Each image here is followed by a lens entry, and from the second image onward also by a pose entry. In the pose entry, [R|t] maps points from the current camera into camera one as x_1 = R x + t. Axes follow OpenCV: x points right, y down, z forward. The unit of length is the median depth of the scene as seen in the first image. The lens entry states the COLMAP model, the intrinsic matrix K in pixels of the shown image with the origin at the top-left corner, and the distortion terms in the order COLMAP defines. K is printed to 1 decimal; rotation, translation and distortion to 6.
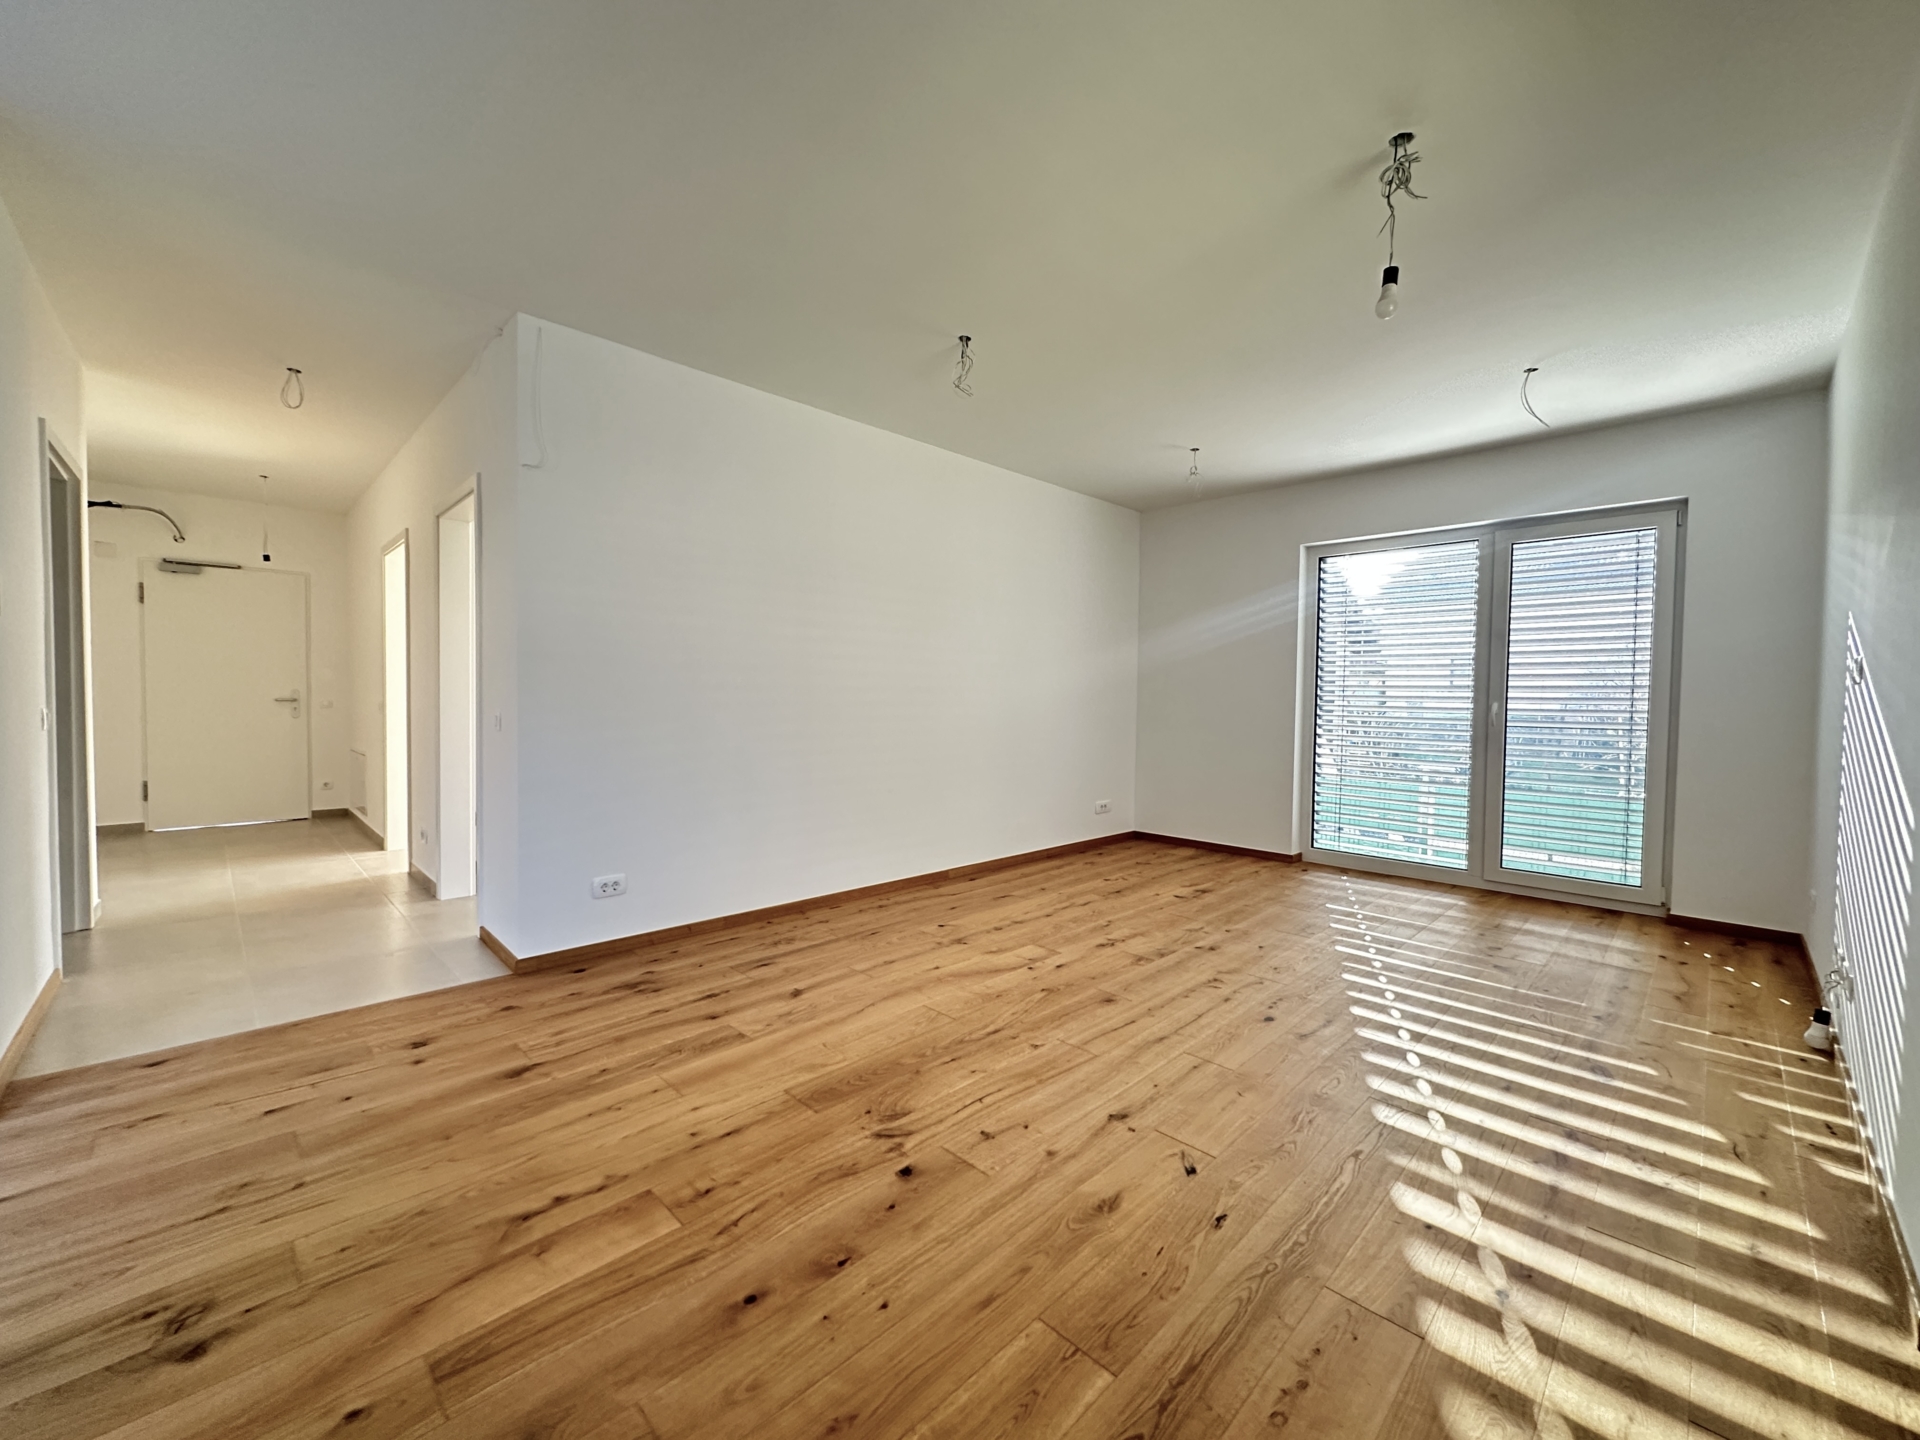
lens RADIAL K [[764.3, 0, 957.9], [0, 764.3, 720.8], [0, 0, 1]] dist [-0.000500, 0.000048]
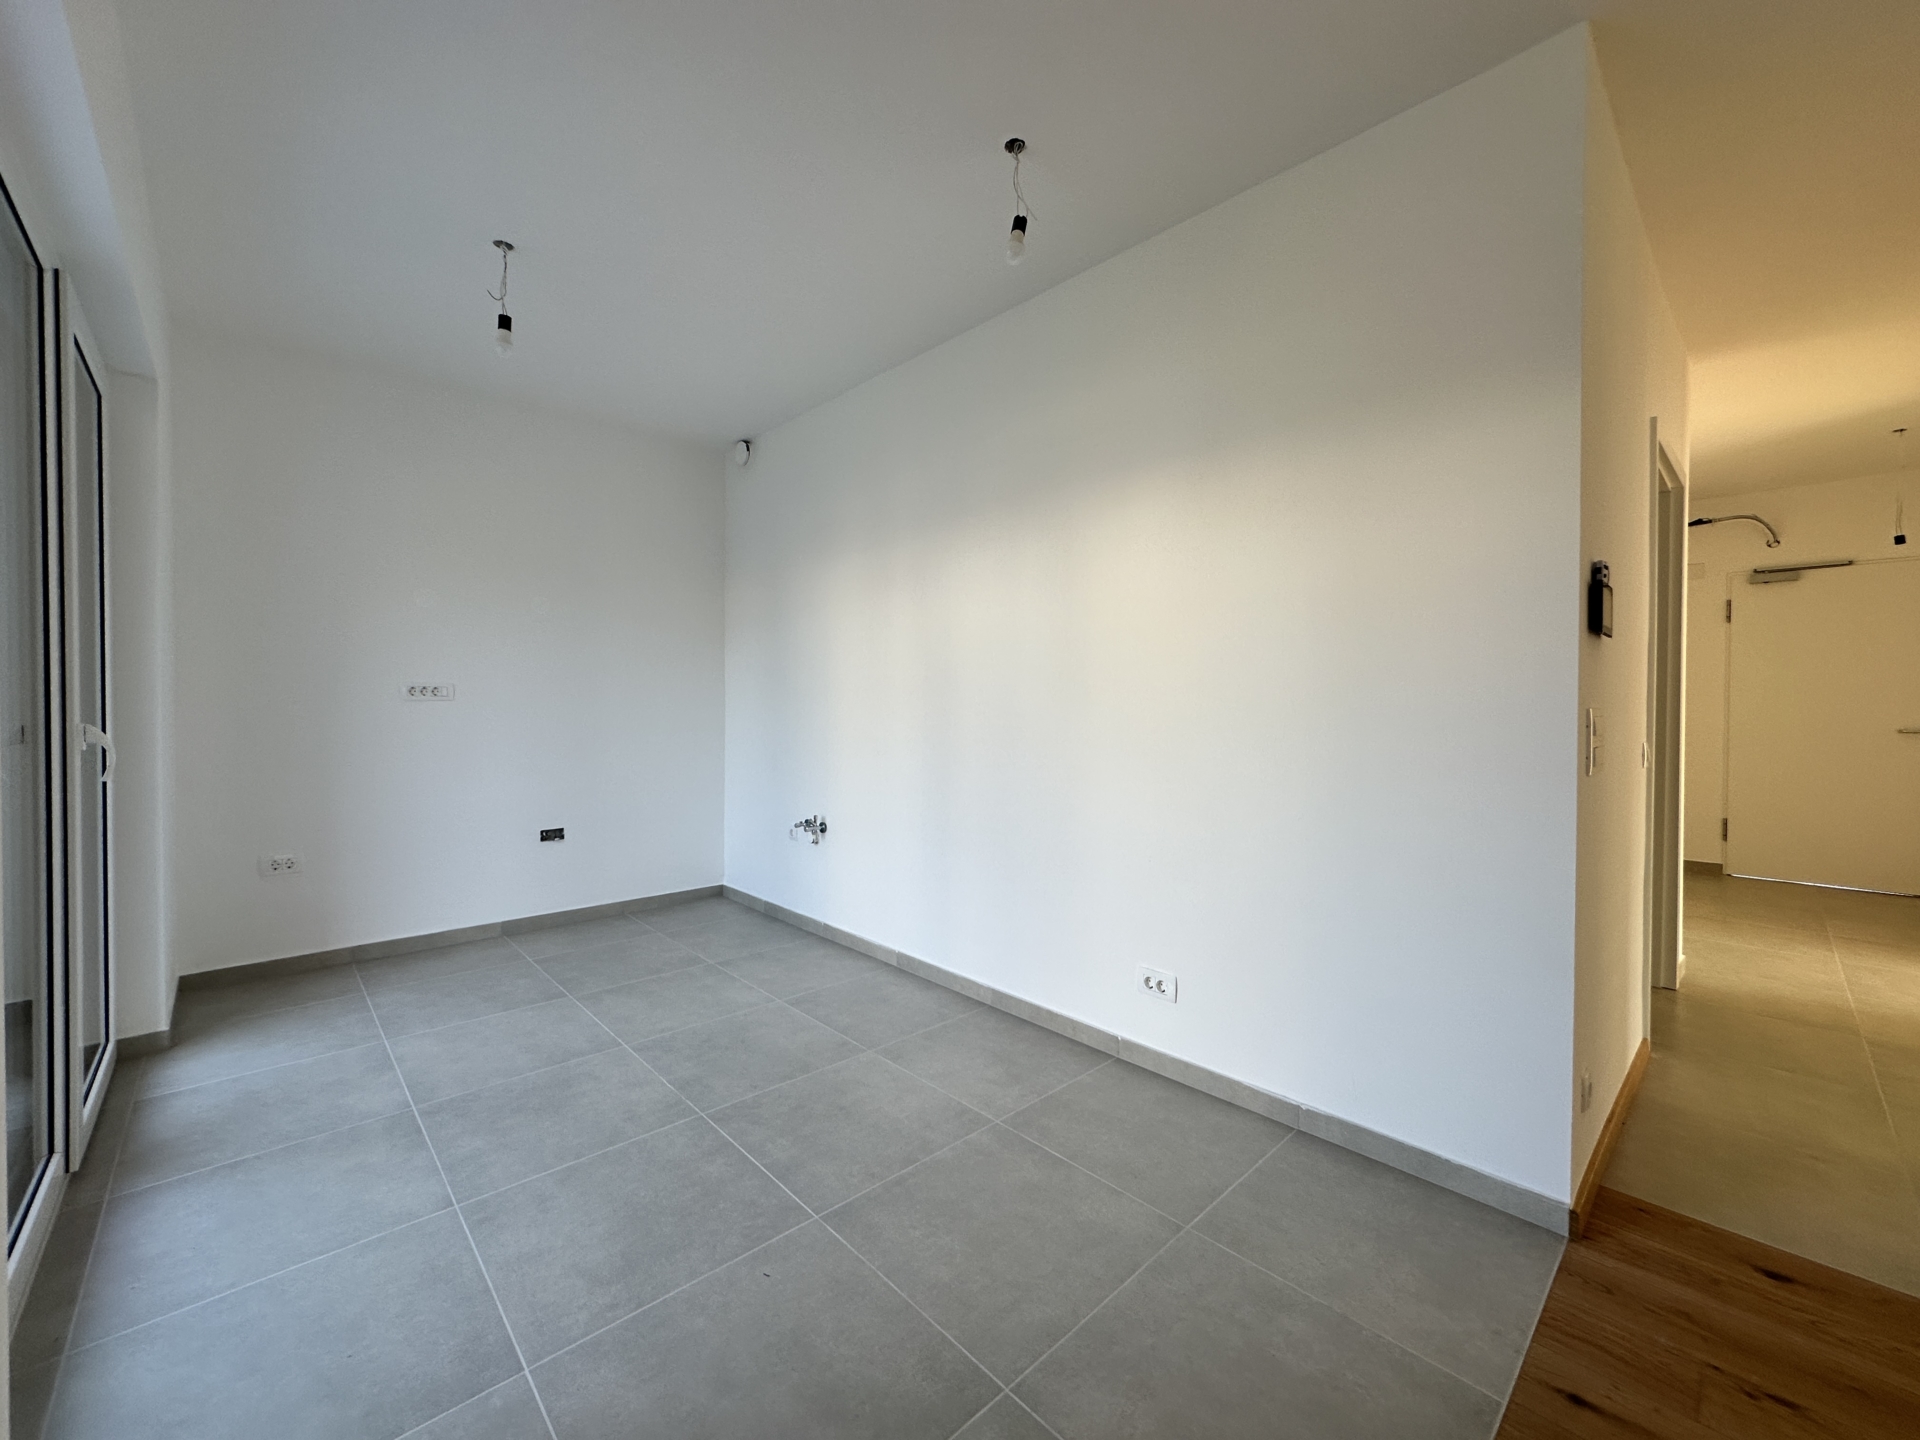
lens RADIAL K [[764.3, 0, 960.3], [0, 764.3, 717.8], [0, 0, 1]] dist [-0.000500, 0.000048]
pose [[-0.019438, 0.000373, -0.999811, -0.262137], [-0.035900, 0.999355, 0.001071, -0.016074], [0.999166, 0.035914, -0.019412, 0.198358]]
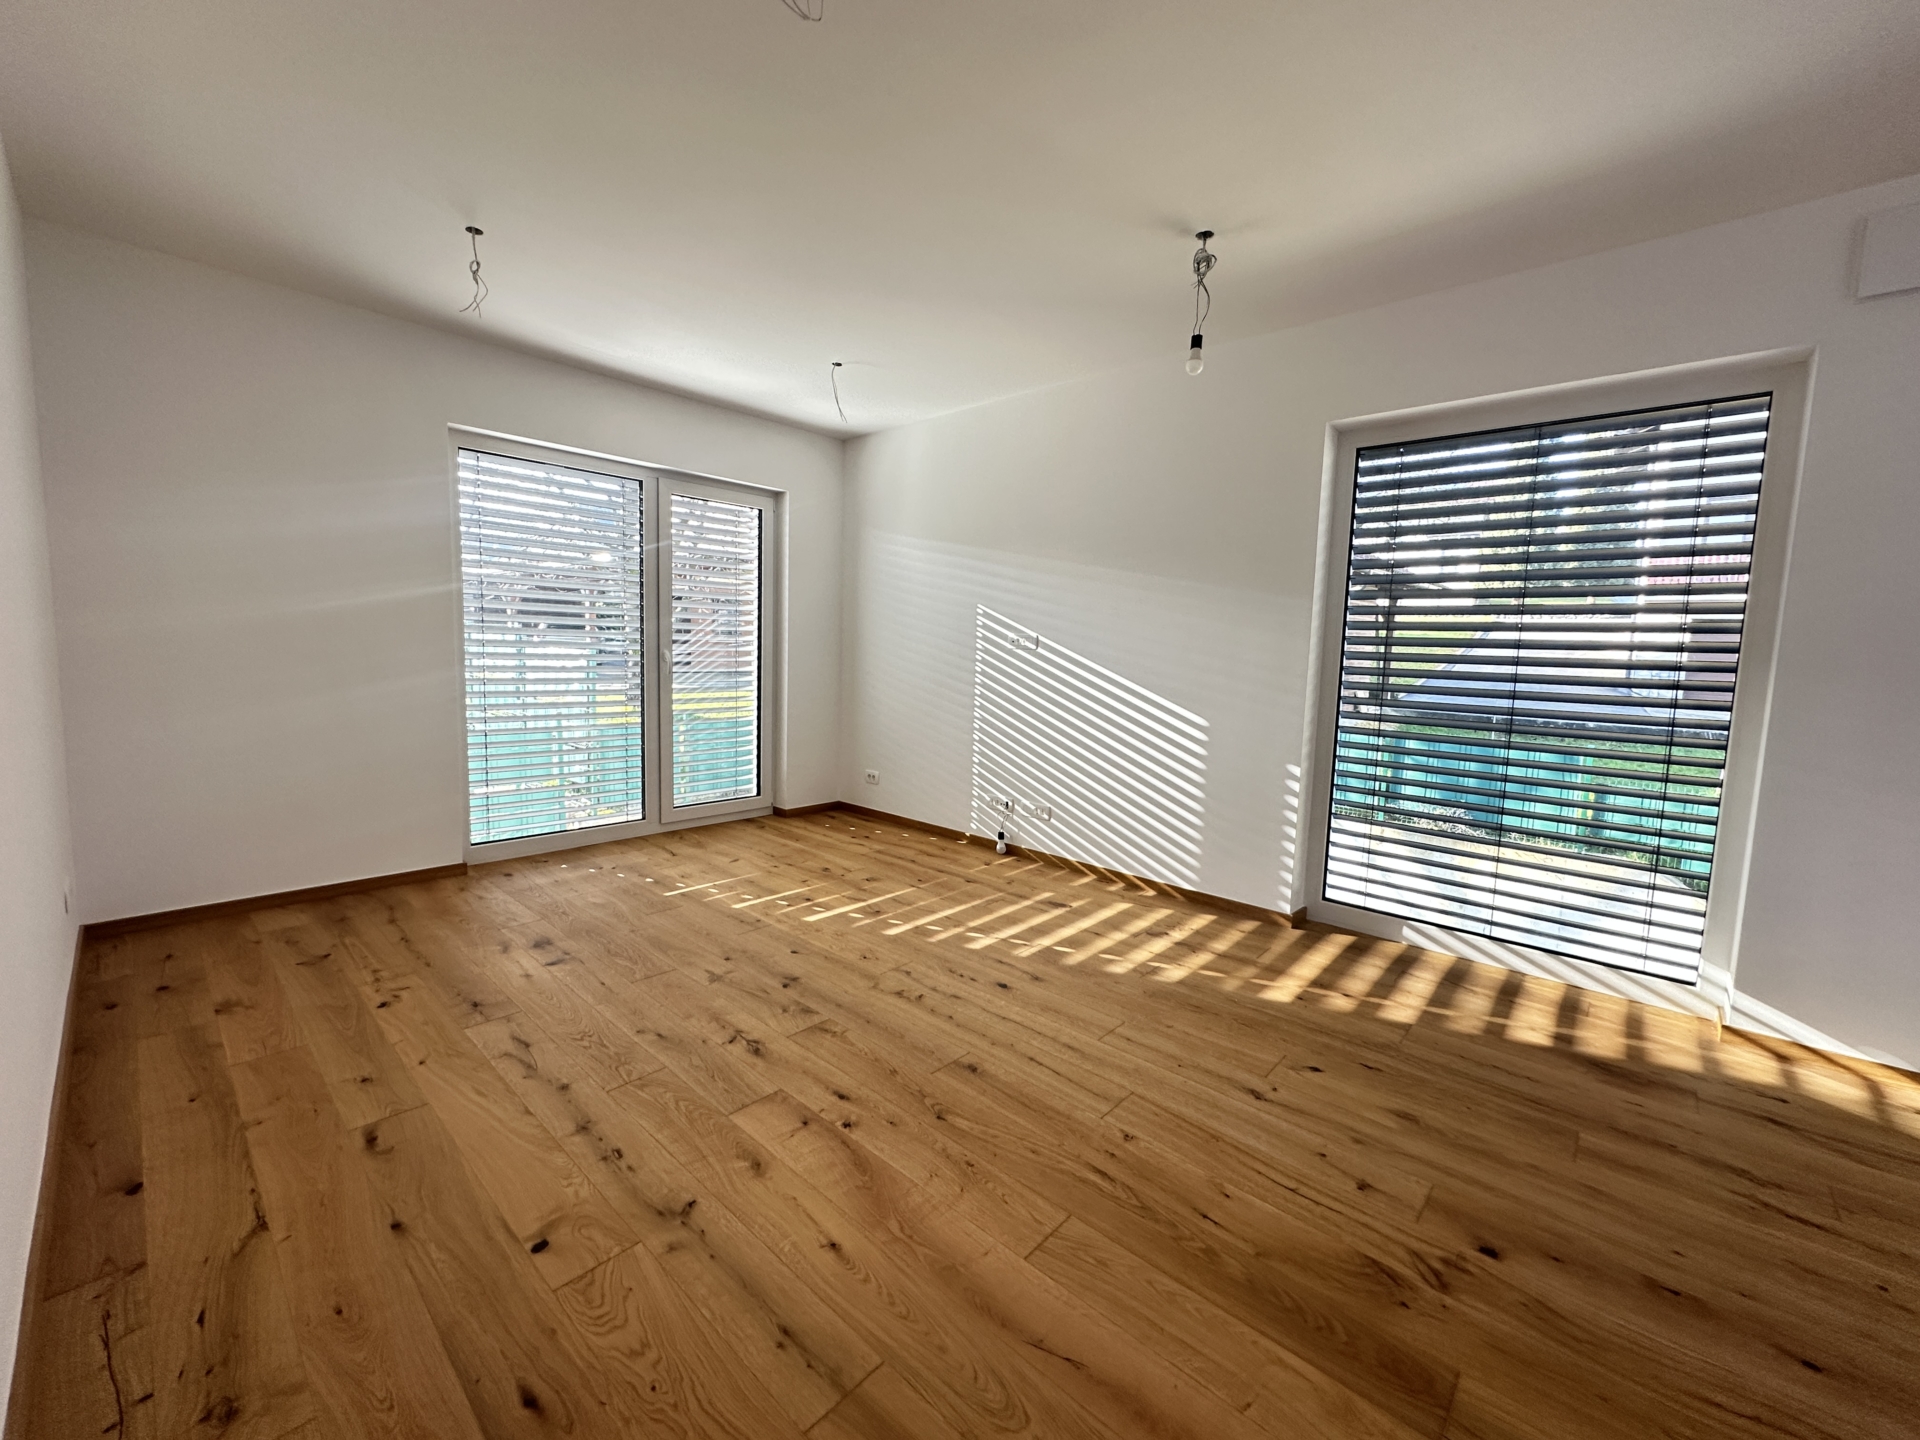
lens RADIAL K [[764.3, 0, 957.5], [0, 764.3, 716.3], [0, 0, 1]] dist [-0.000500, 0.000048]
pose [[-0.054019, -0.109597, 0.992507, -0.466656], [-0.000674, 0.993962, 0.109721, -0.066959], [-0.998540, 0.005258, -0.053766, 0.917408]]
